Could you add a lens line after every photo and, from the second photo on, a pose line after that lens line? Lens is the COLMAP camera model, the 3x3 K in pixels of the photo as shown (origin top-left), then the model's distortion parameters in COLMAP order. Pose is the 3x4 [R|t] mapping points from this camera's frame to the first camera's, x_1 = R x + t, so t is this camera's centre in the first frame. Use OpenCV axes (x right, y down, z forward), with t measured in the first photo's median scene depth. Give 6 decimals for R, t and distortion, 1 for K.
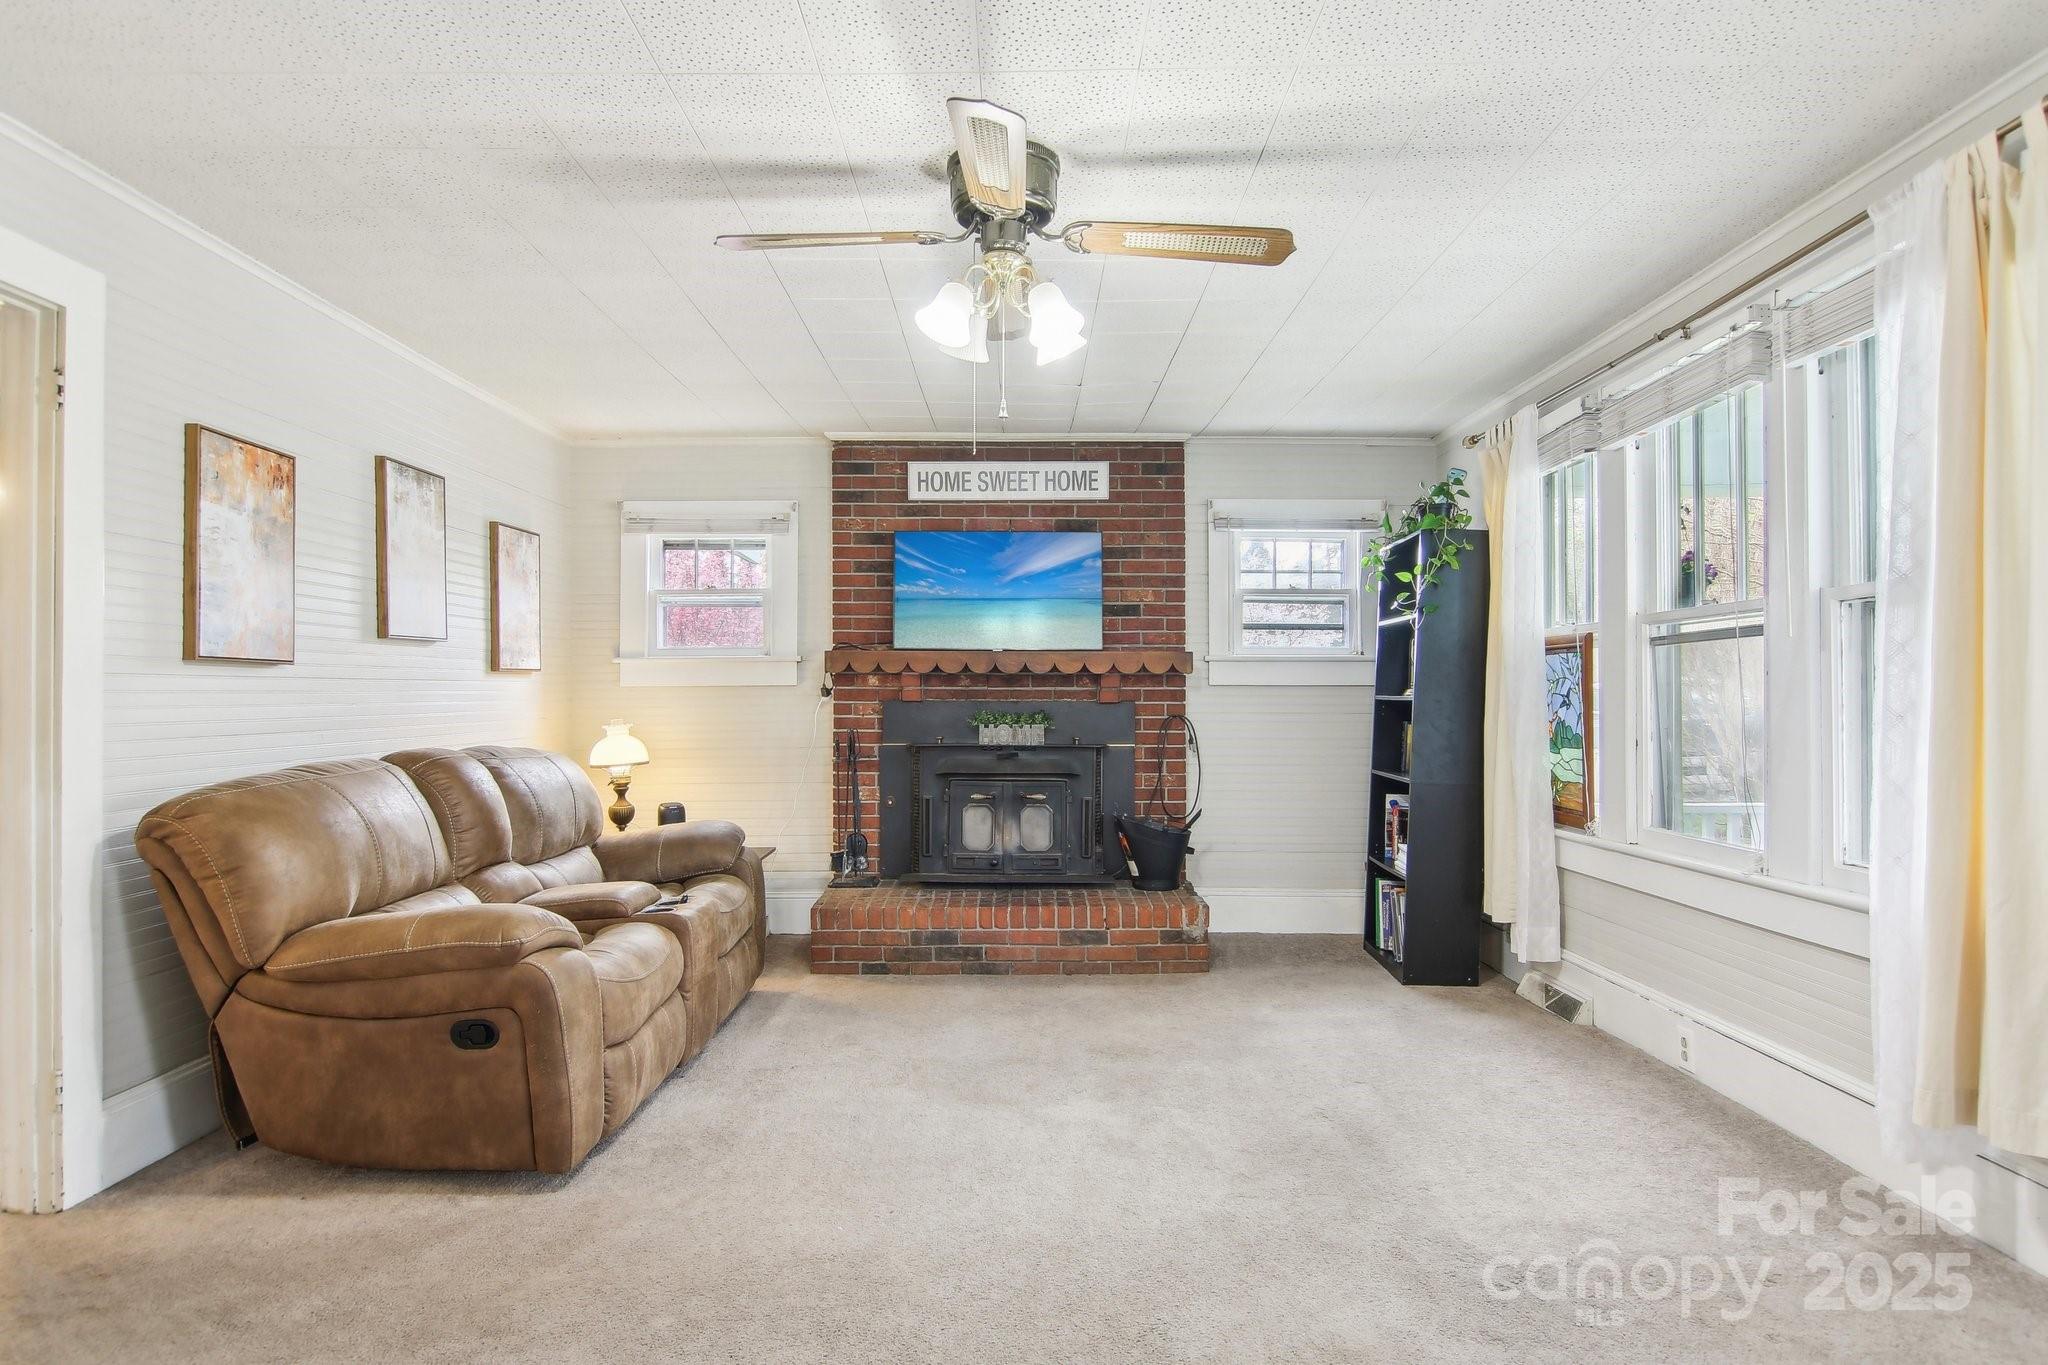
lens RADIAL K [[1132.1, 0, 1032.9], [0, 1132.1, 694.9], [0, 0, 1]] dist [0.003496, -0.016234]
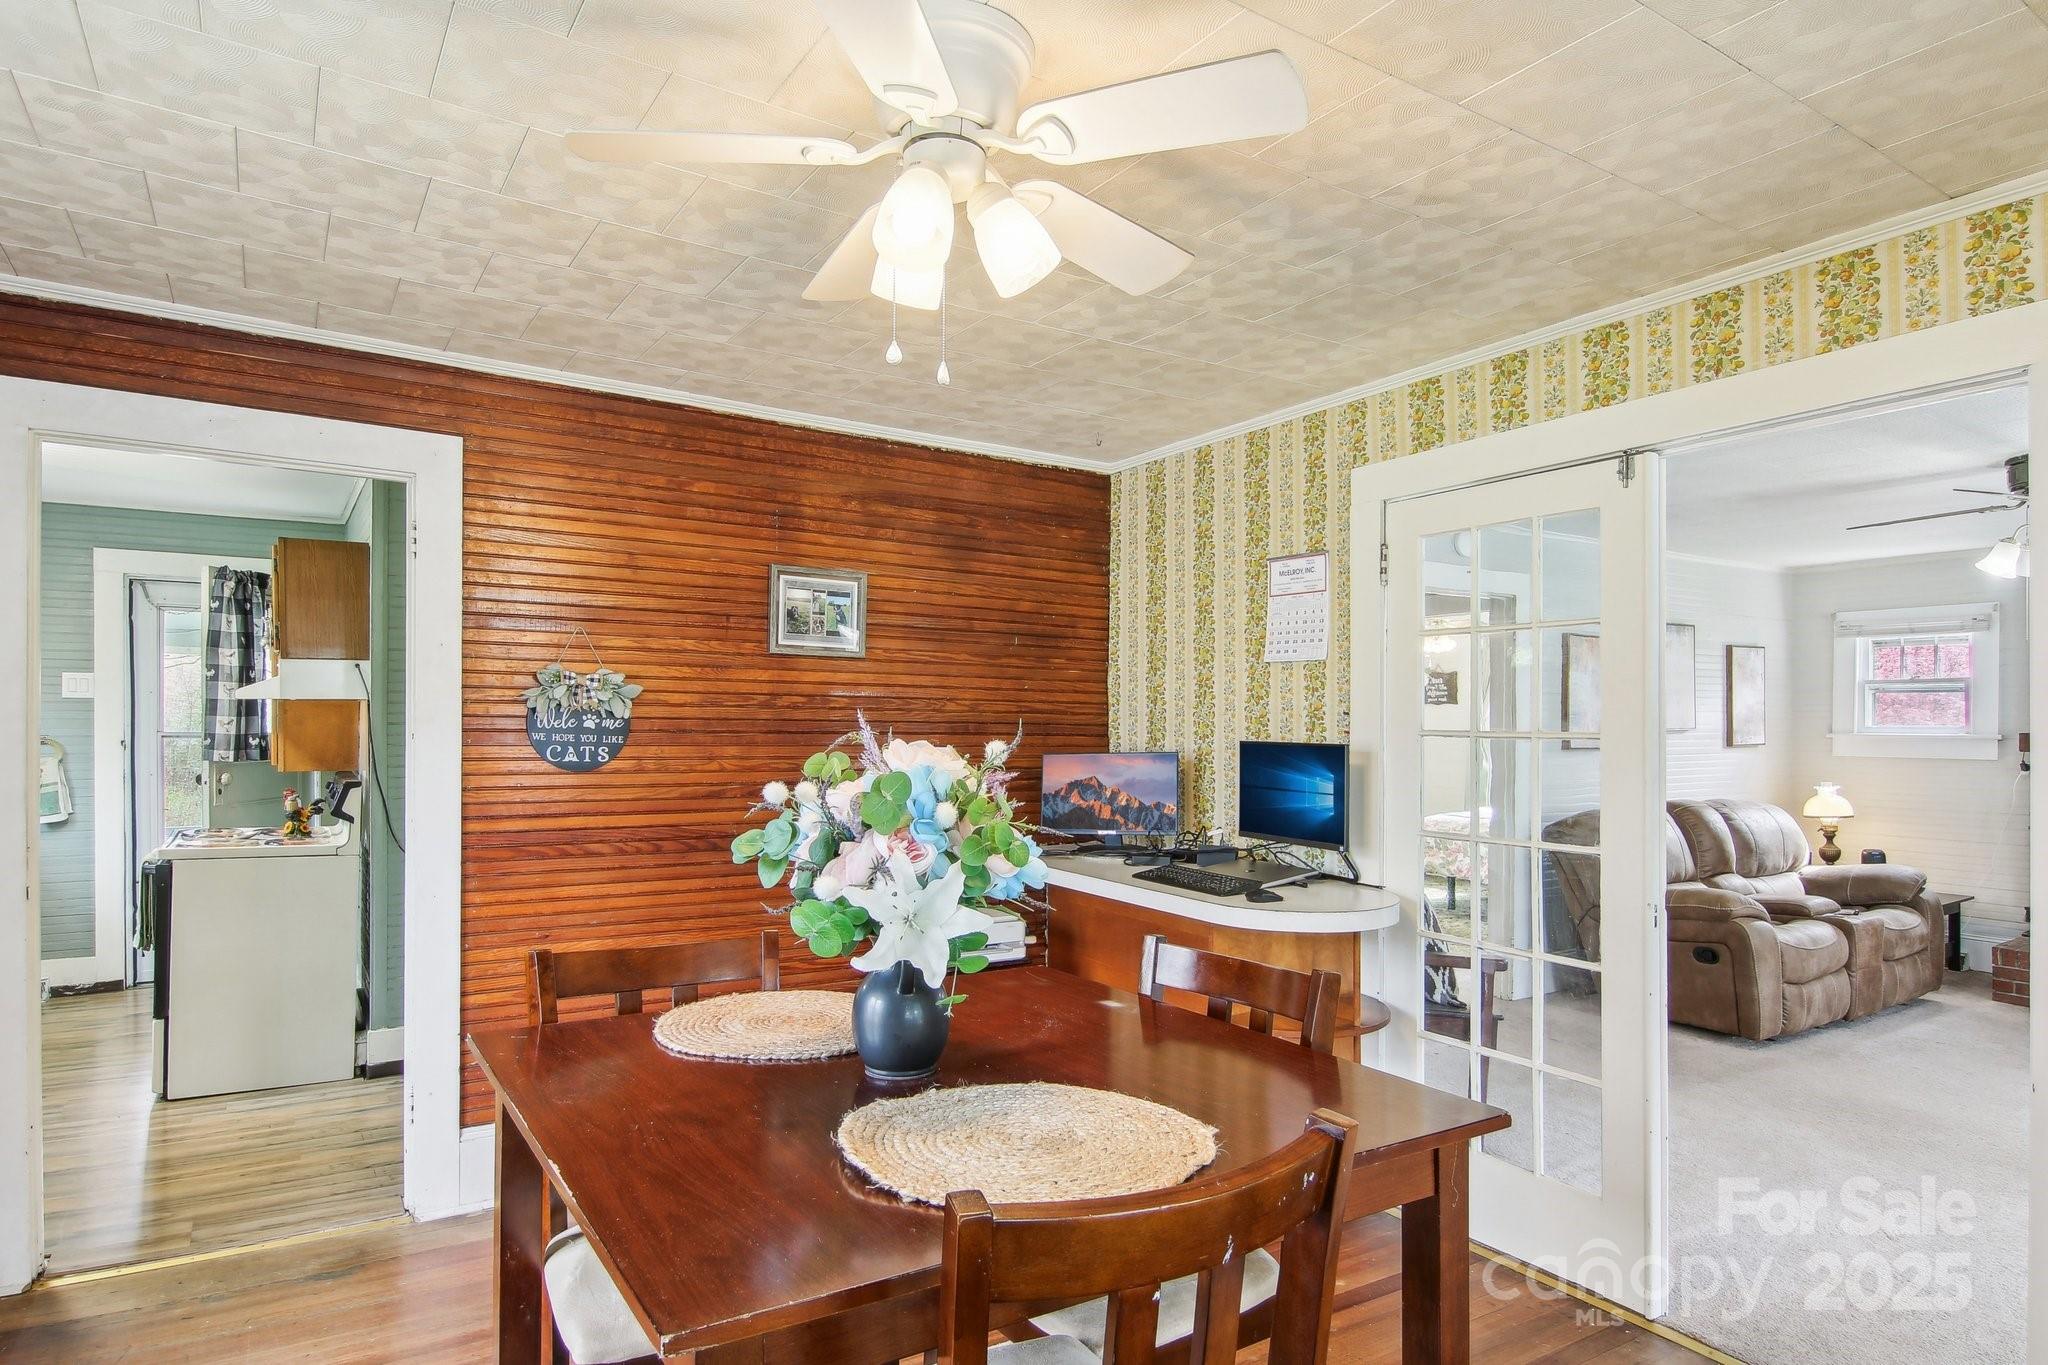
lens RADIAL K [[1173.2, 0, 1029.2], [0, 1173.2, 704.5], [0, 0, 1]] dist [0.003922, -0.018180]
pose [[0.539270, 0.000173, -0.842133, 0.301673], [-0.011163, 0.999914, -0.006943, -0.052914], [0.842059, 0.013145, 0.539225, -0.561587]]
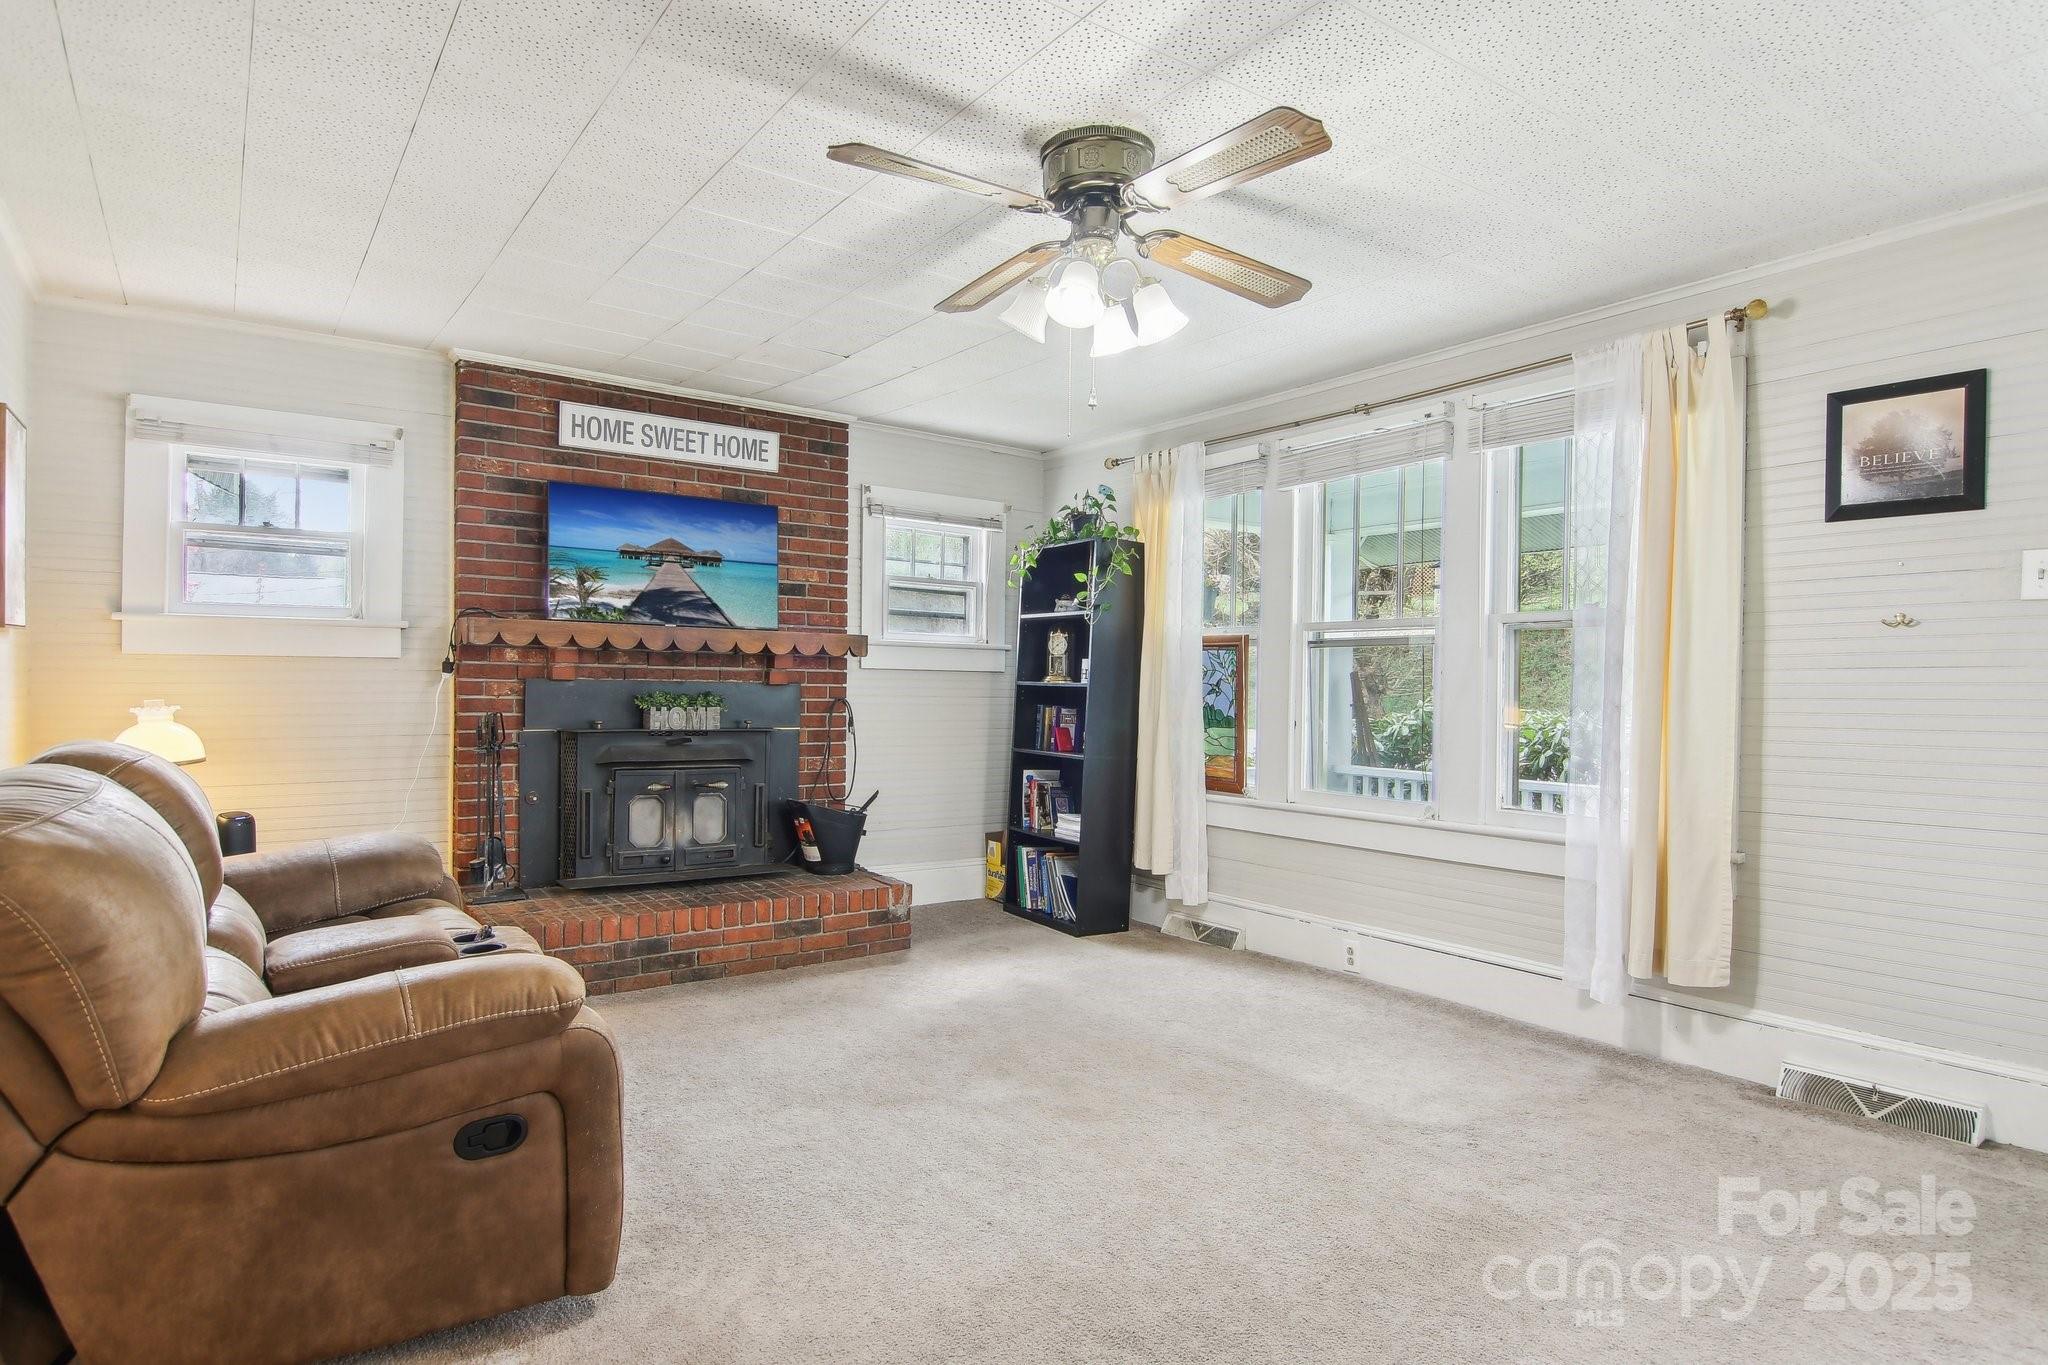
lens RADIAL K [[1107.4, 0, 1024.3], [0, 1107.4, 696.3], [0, 0, 1]] dist [0.003134, -0.017144]
pose [[0.818530, 0.006320, 0.574429, -0.336535], [-0.017881, 0.999735, 0.014480, -0.000582], [-0.574185, -0.022124, 0.818426, 0.120272]]
